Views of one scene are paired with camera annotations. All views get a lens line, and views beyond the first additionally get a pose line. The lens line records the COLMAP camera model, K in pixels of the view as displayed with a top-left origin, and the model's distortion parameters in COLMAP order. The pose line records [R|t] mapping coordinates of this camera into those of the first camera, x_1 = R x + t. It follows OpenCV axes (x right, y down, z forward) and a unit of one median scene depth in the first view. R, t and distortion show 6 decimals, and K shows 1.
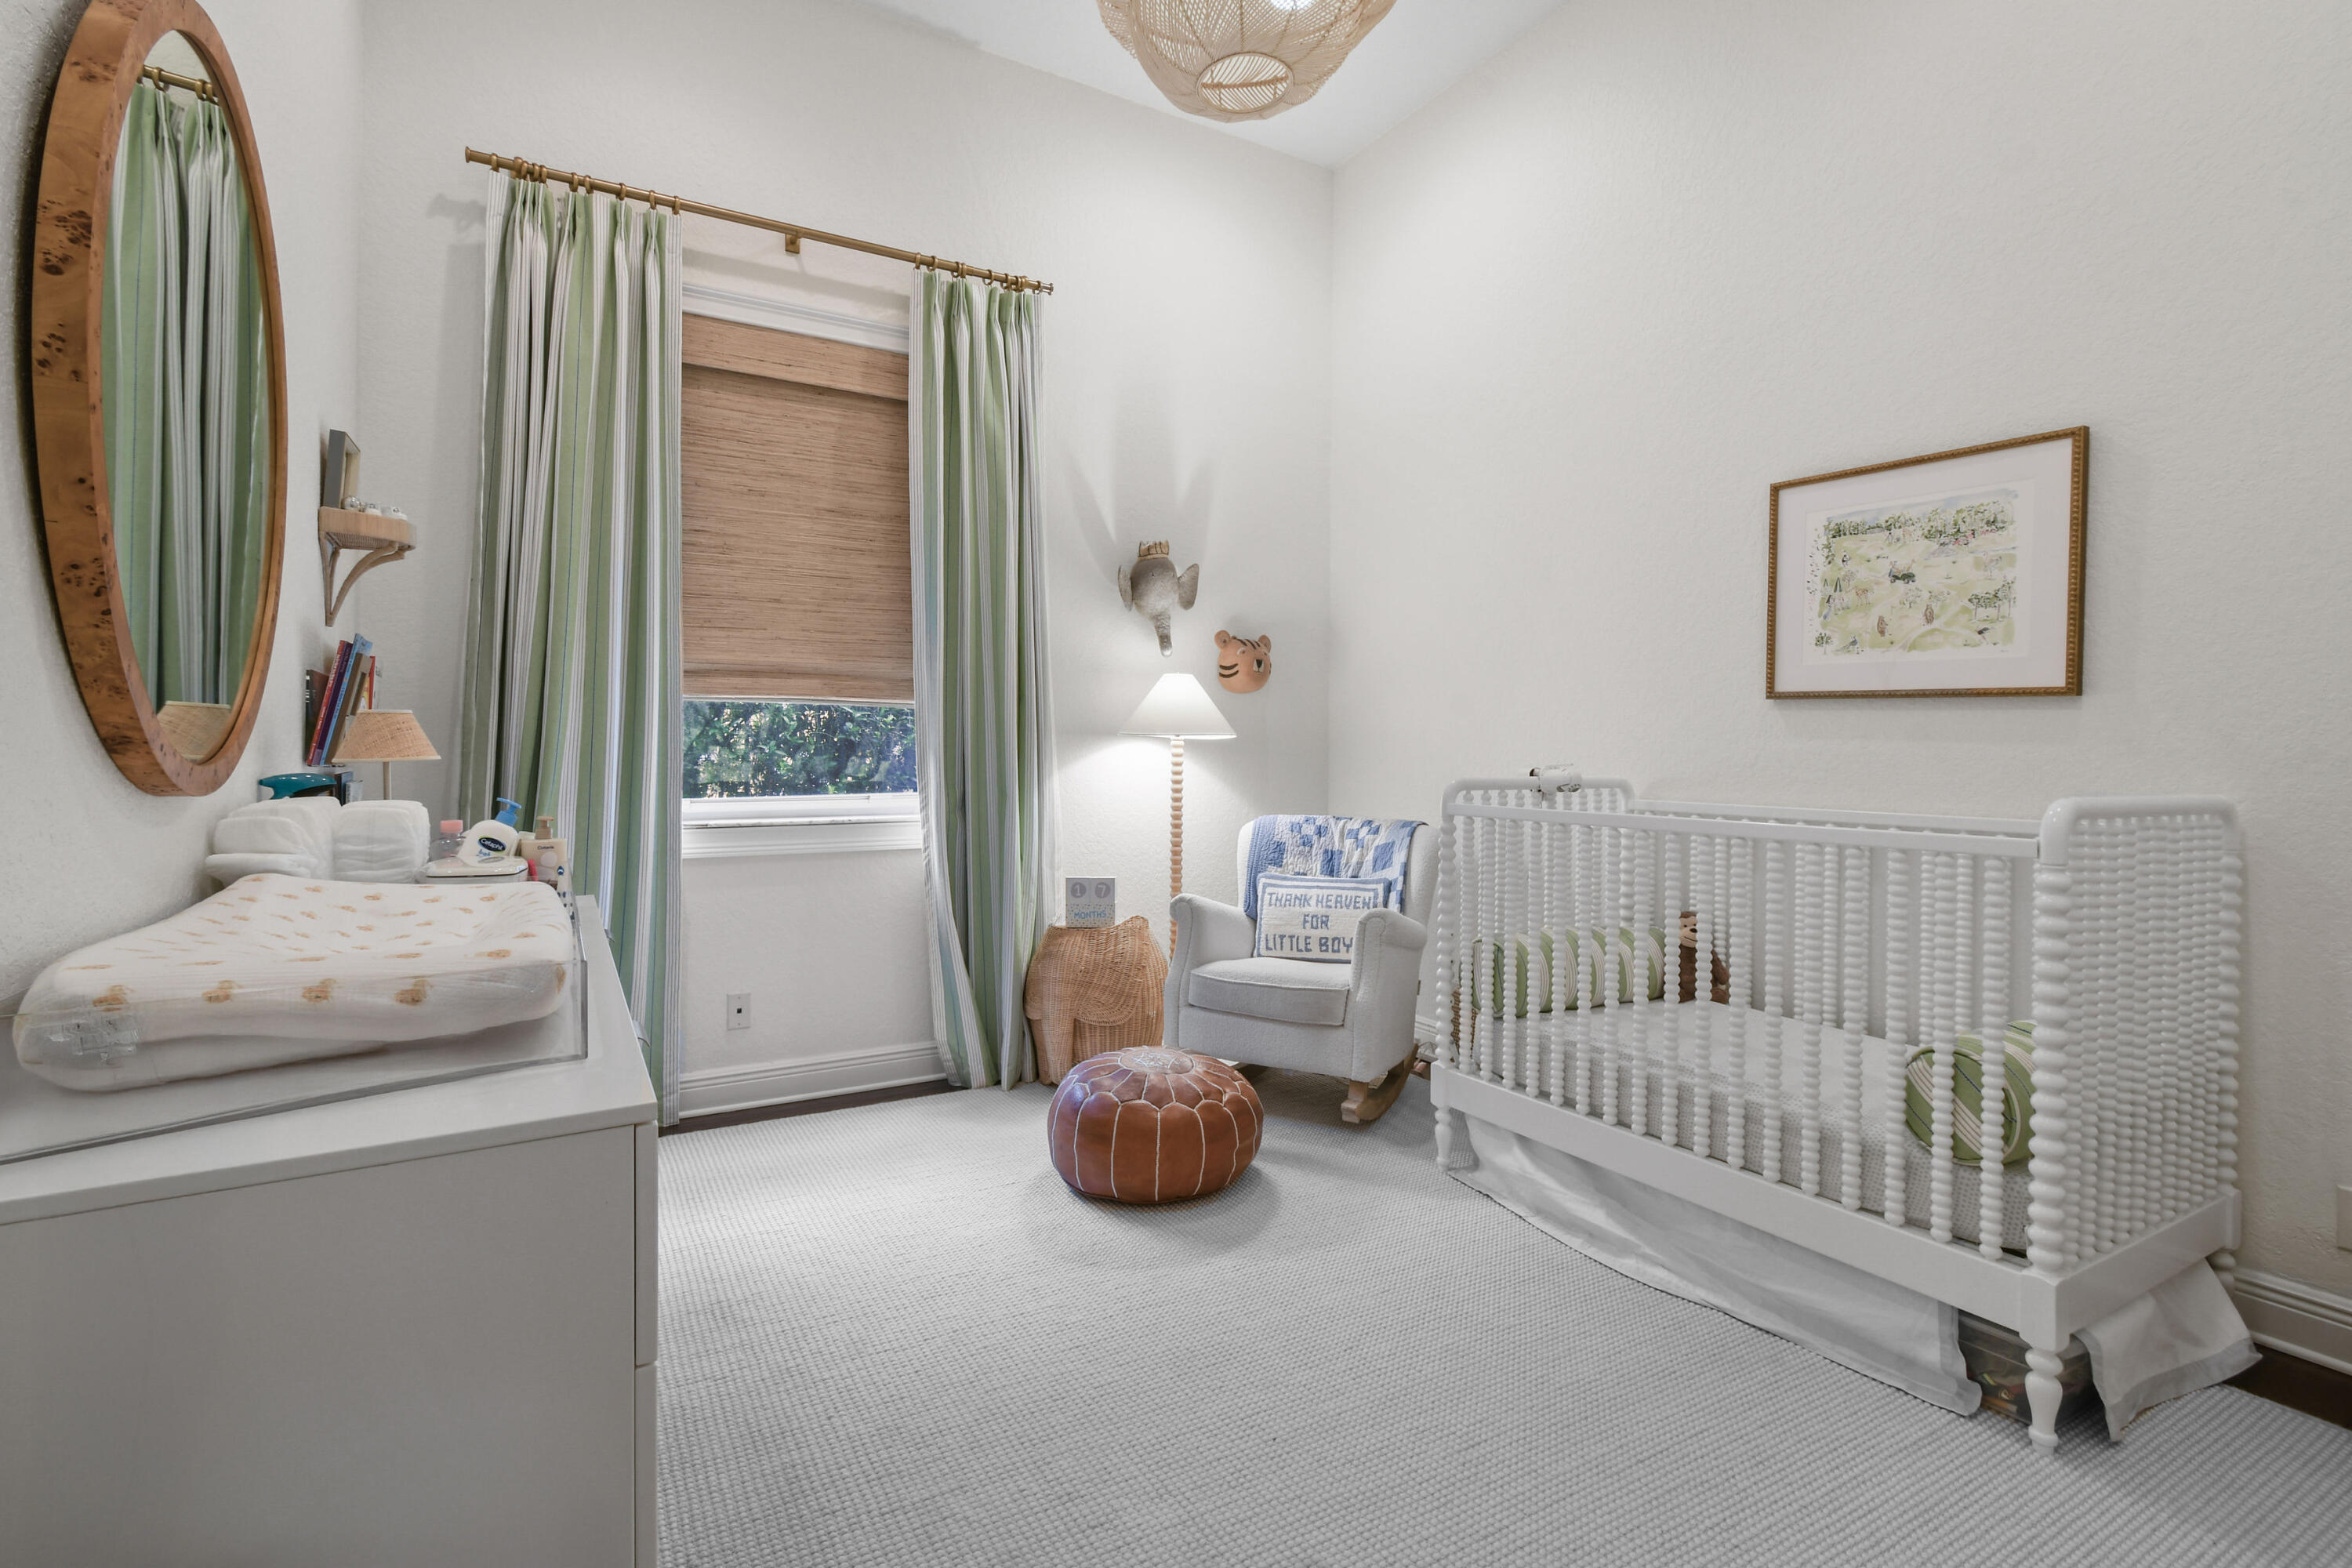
lens RADIAL K [[1063.3, 0, 1180.3], [0, 1063.3, 767.8], [0, 0, 1]] dist [0.008329, -0.004092]
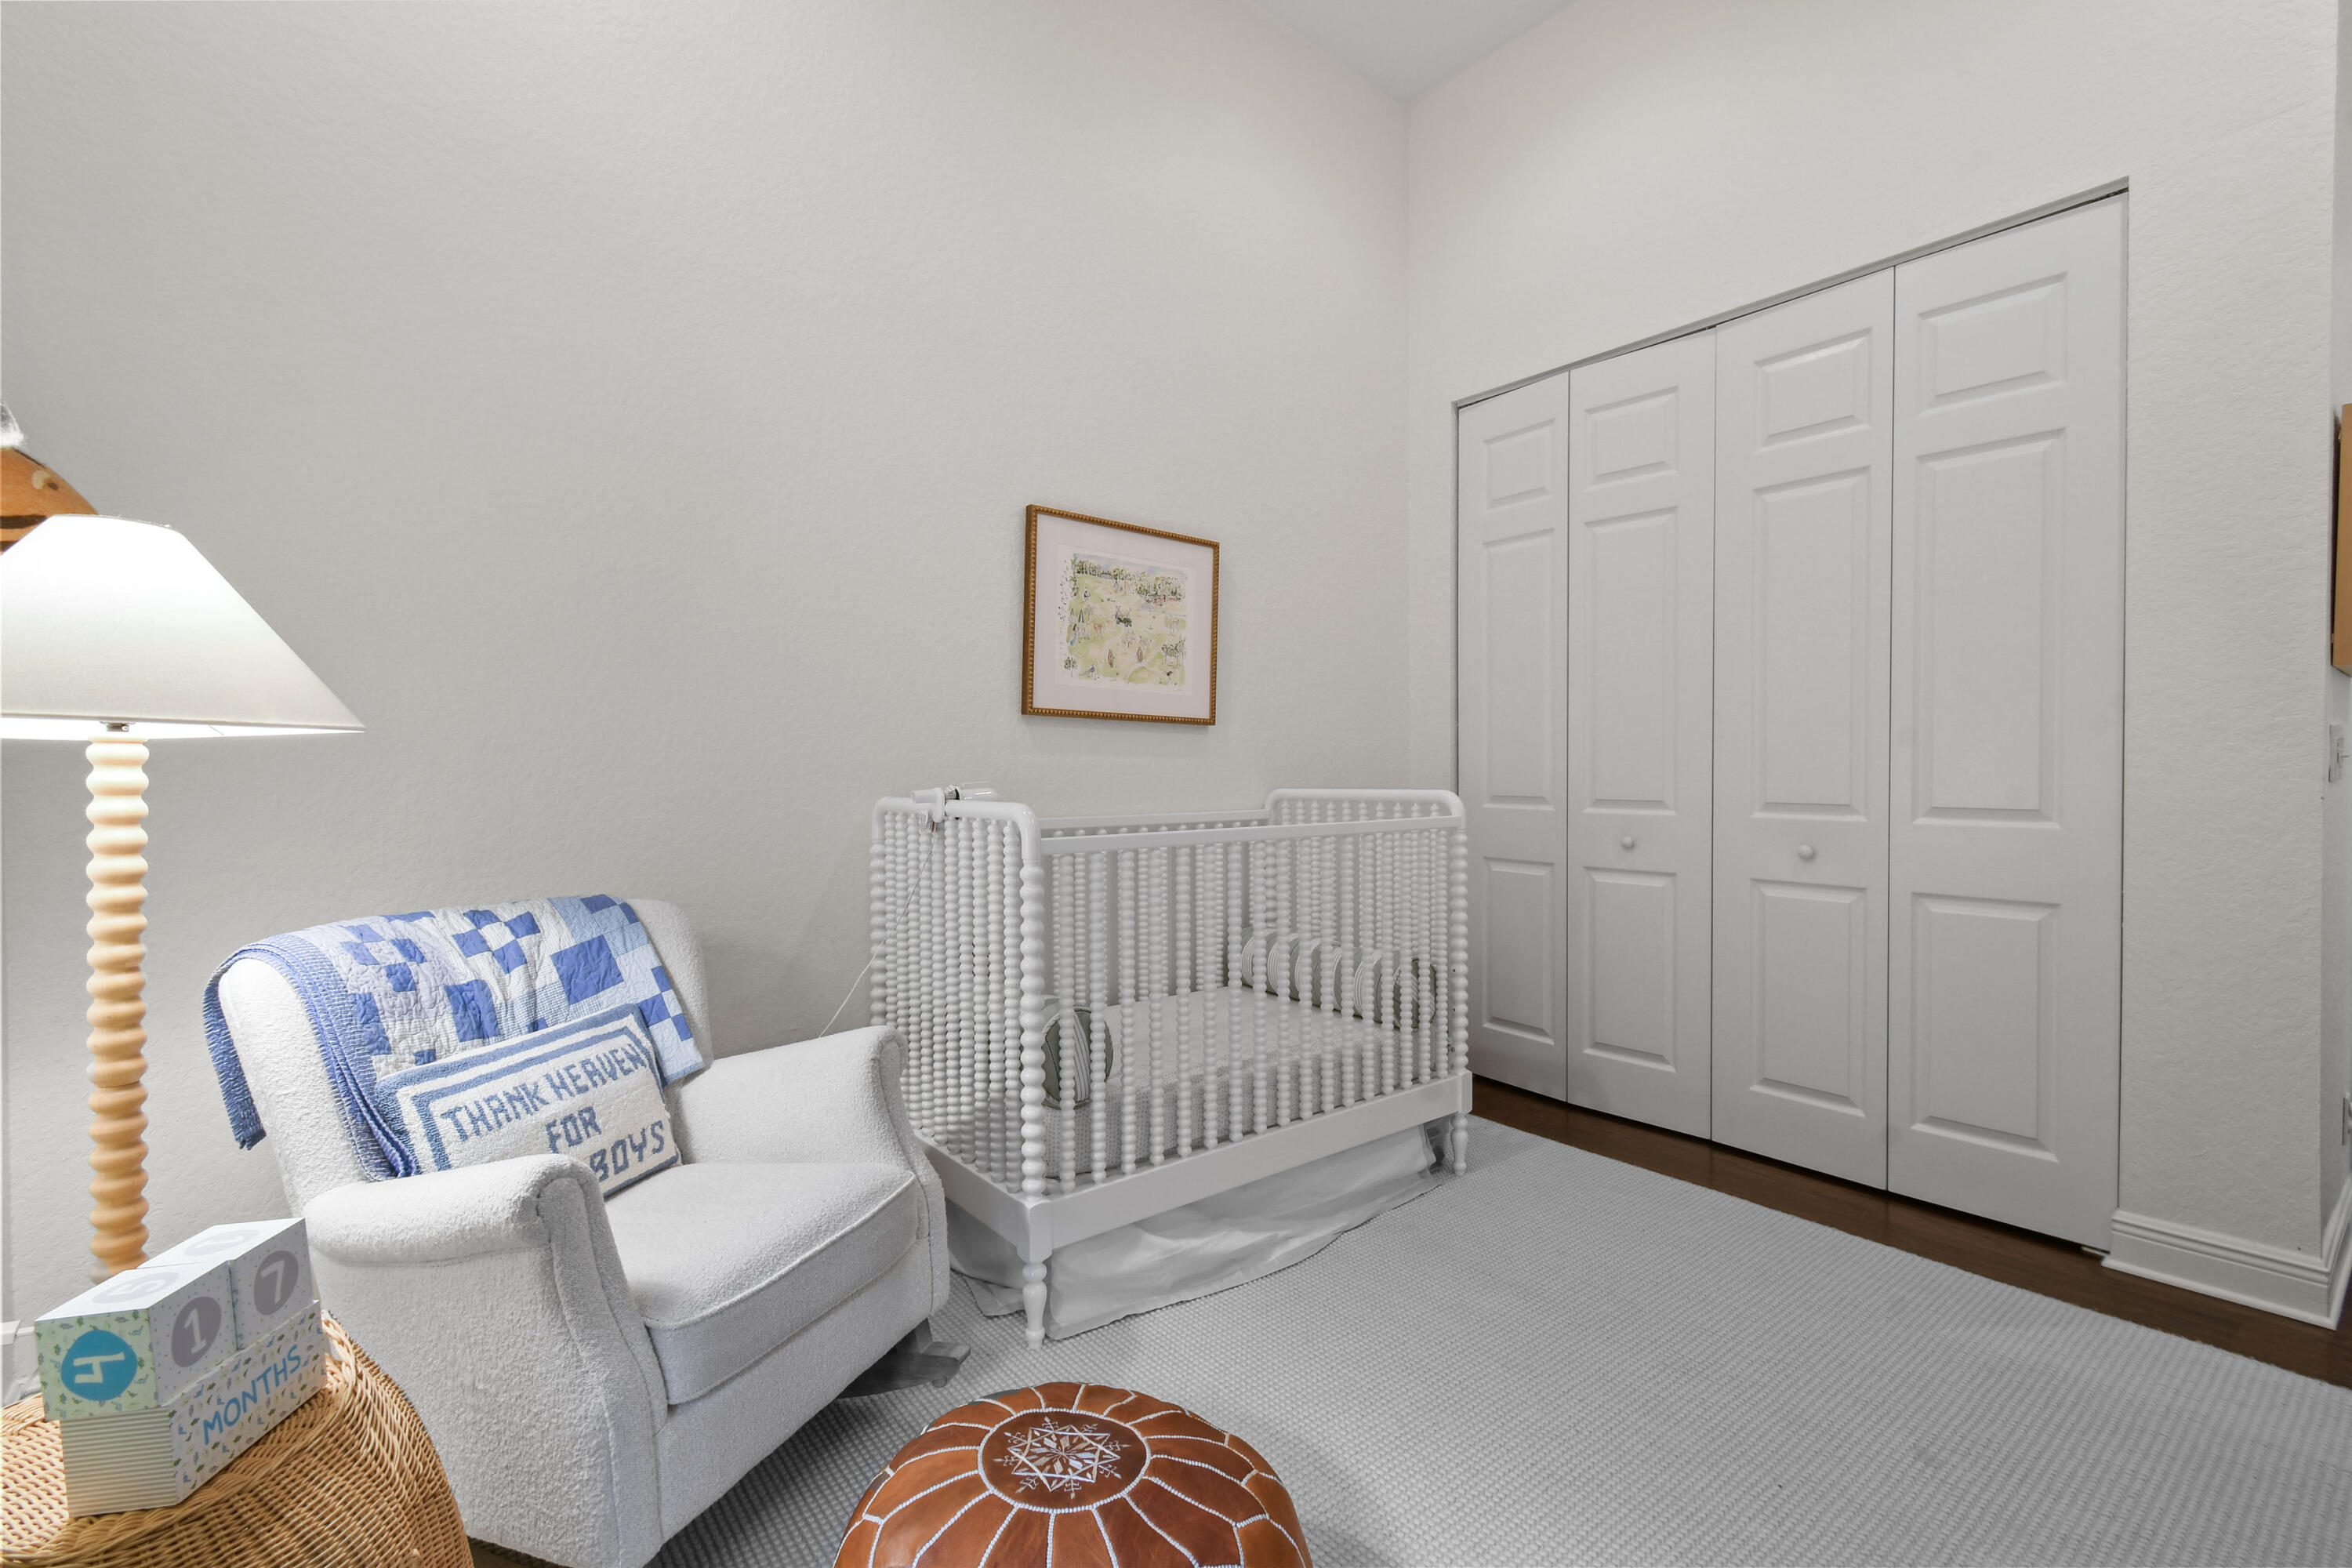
lens RADIAL K [[1063.3, 0, 1177.9], [0, 1063.3, 776.8], [0, 0, 1]] dist [0.008329, -0.004092]
pose [[-0.138030, -0.013703, 0.990333, -0.505533], [0.024162, 0.999560, 0.017198, -0.019421], [-0.990133, 0.026302, -0.137638, 1.054528]]
